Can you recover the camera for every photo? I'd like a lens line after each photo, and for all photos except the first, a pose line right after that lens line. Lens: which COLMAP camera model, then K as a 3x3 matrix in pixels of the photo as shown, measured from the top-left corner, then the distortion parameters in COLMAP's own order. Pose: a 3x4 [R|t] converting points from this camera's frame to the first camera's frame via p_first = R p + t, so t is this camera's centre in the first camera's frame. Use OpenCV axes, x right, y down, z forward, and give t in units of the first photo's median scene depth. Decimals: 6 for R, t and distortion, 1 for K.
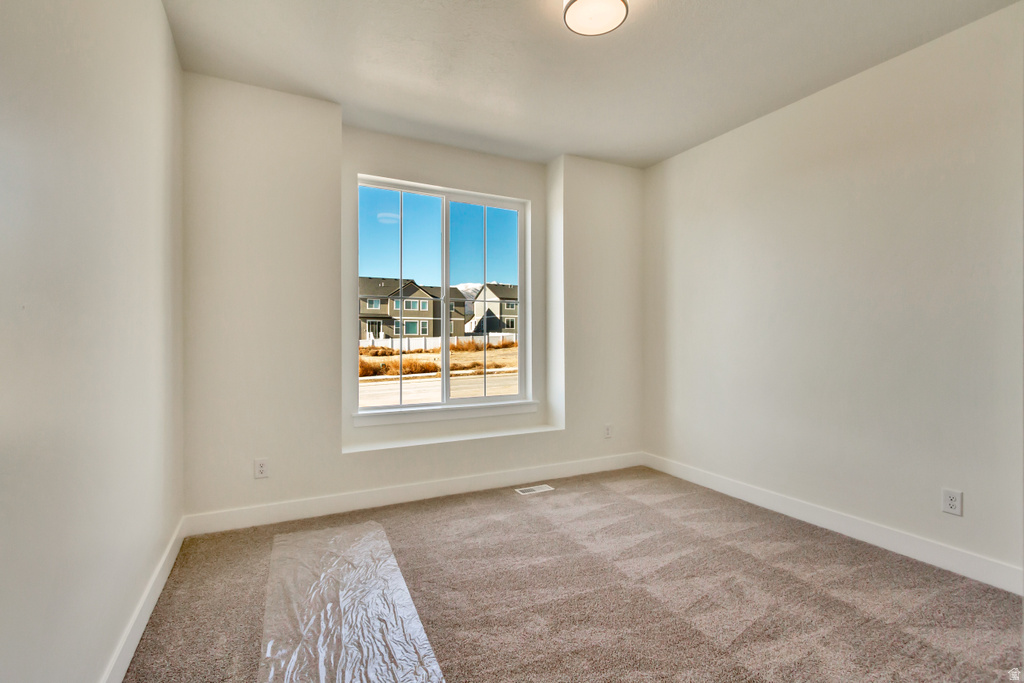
lens RADIAL K [[467.8, 0, 513.0], [0, 467.8, 344.2], [0, 0, 1]] dist [0.010260, -0.000031]
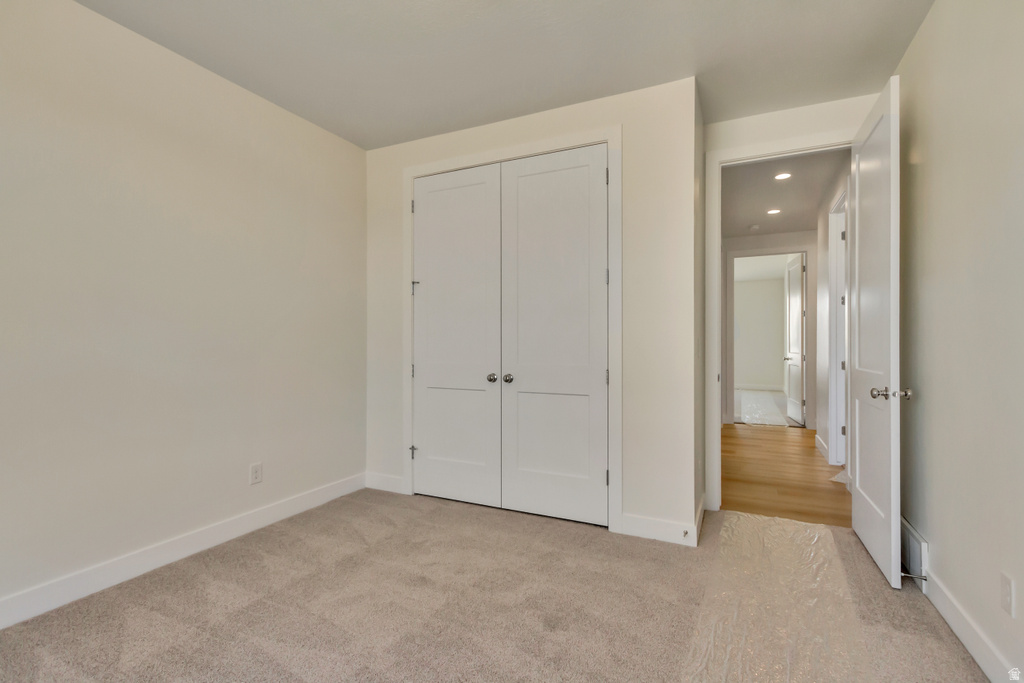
lens RADIAL K [[467.8, 0, 513.0], [0, 467.8, 344.2], [0, 0, 1]] dist [0.010260, -0.000031]
pose [[-0.598926, -0.001094, 0.800804, -0.472941], [0.010815, 0.999897, 0.009455, -0.006283], [-0.800732, 0.014323, -0.598852, 1.241879]]
